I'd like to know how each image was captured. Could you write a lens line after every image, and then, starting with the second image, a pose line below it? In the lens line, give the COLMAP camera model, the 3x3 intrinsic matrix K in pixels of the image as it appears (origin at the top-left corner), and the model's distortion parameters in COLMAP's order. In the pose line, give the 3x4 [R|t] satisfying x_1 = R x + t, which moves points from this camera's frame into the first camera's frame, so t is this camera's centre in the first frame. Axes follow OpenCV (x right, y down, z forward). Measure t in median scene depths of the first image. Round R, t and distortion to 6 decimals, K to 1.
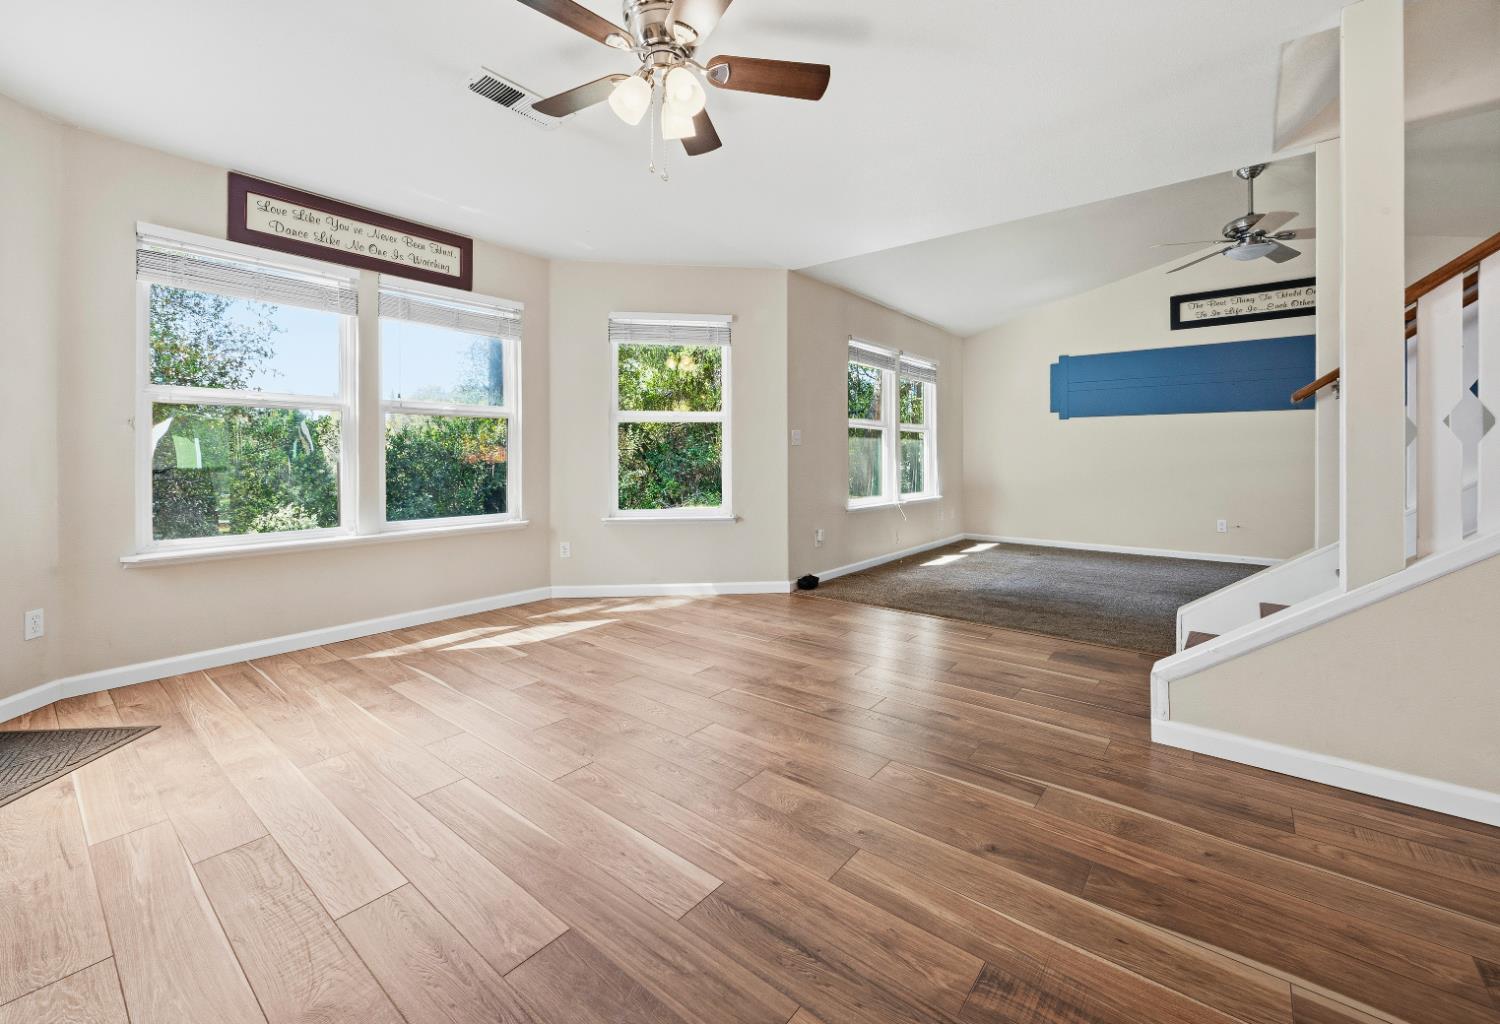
lens RADIAL K [[616.3, 0, 759.0], [0, 616.3, 452.0], [0, 0, 1]] dist [-0.002680, 0.000010]
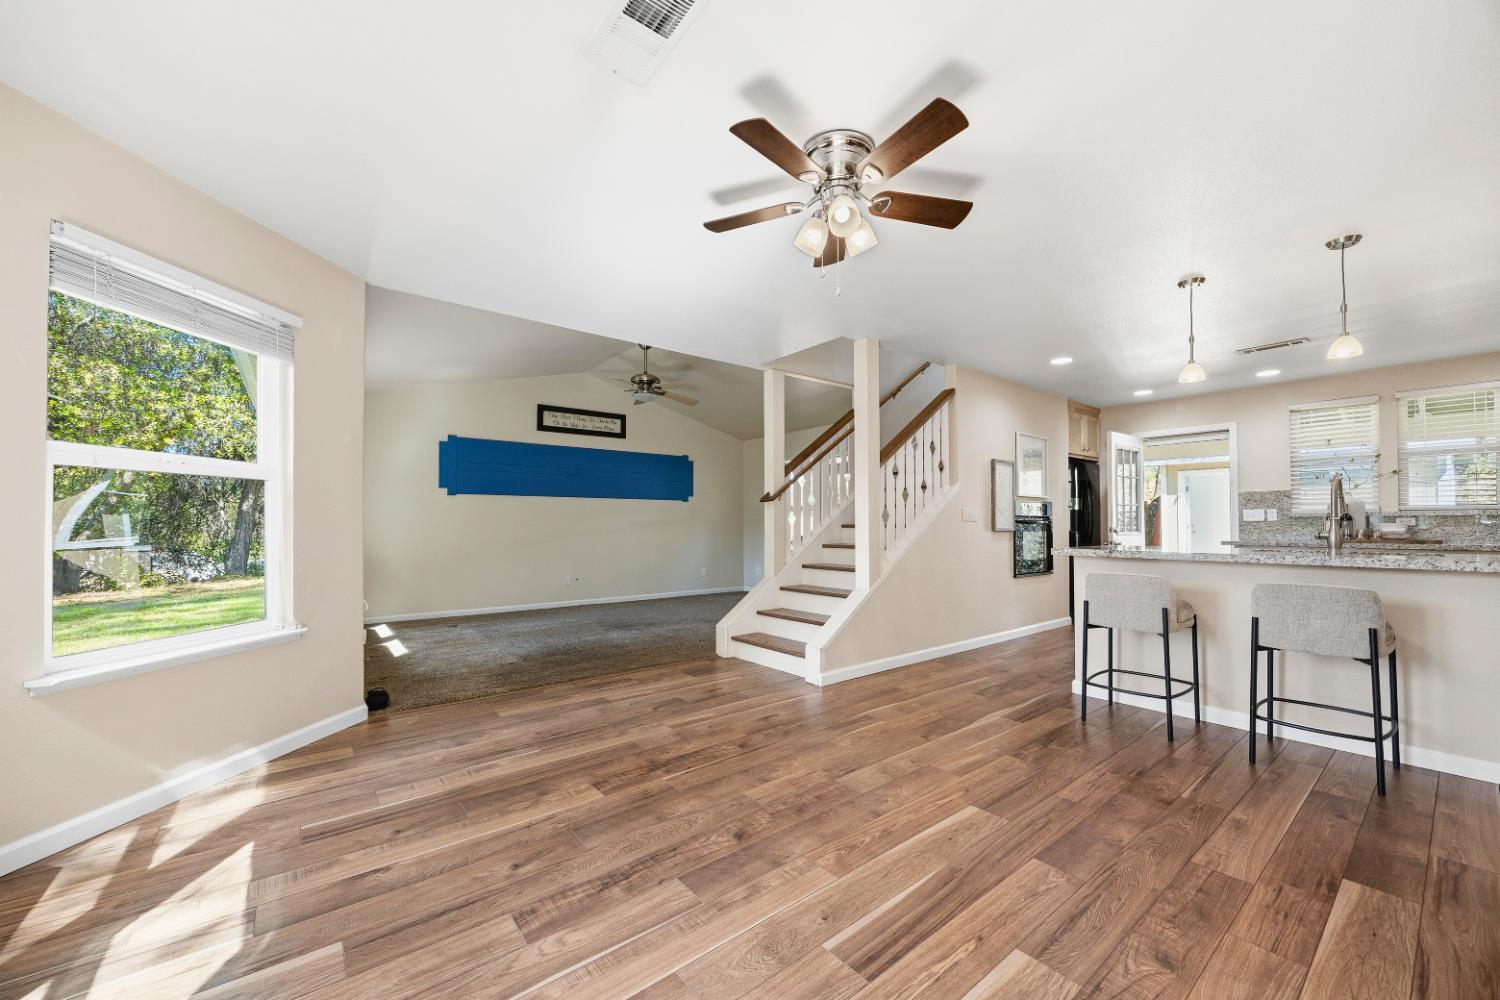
lens RADIAL K [[580.1, 0, 755.6], [0, 580.1, 515.8], [0, 0, 1]] dist [-0.003210, 0.000210]
pose [[0.210800, 0.015182, 0.977411, -0.857255], [-0.002778, 0.999885, -0.014932, -0.008881], [-0.977525, 0.000432, 0.210818, 0.643713]]
